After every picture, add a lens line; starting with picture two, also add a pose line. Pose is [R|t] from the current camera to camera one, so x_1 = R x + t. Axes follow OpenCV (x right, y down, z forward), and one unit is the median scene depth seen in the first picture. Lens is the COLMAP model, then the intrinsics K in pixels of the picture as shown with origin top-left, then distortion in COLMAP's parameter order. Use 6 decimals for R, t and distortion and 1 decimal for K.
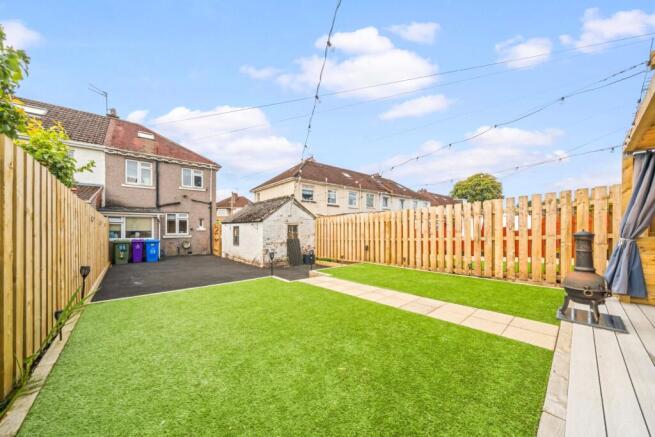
lens RADIAL K [[228.1, 0, 323.6], [0, 228.1, 230.3], [0, 0, 1]] dist [-0.000077, -0.000036]
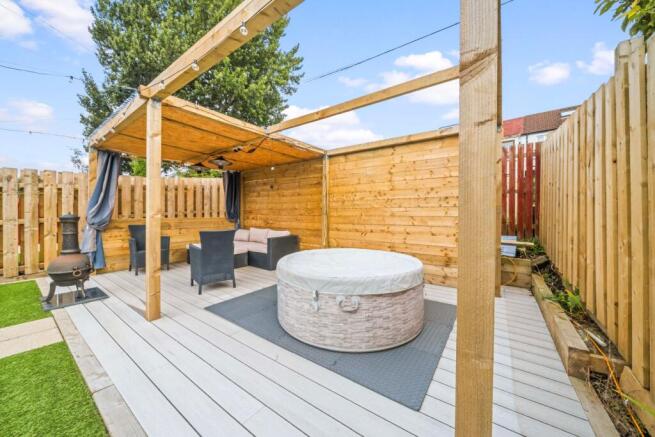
lens RADIAL K [[231.0, 0, 327.5], [0, 231.0, 218.5], [0, 0, 1]] dist [0.000188, -0.000009]
pose [[-0.223523, -0.018016, 0.974532, -0.118842], [0.000272, 0.999828, 0.018547, 0.004259], [-0.974699, 0.004411, -0.223480, 0.111003]]
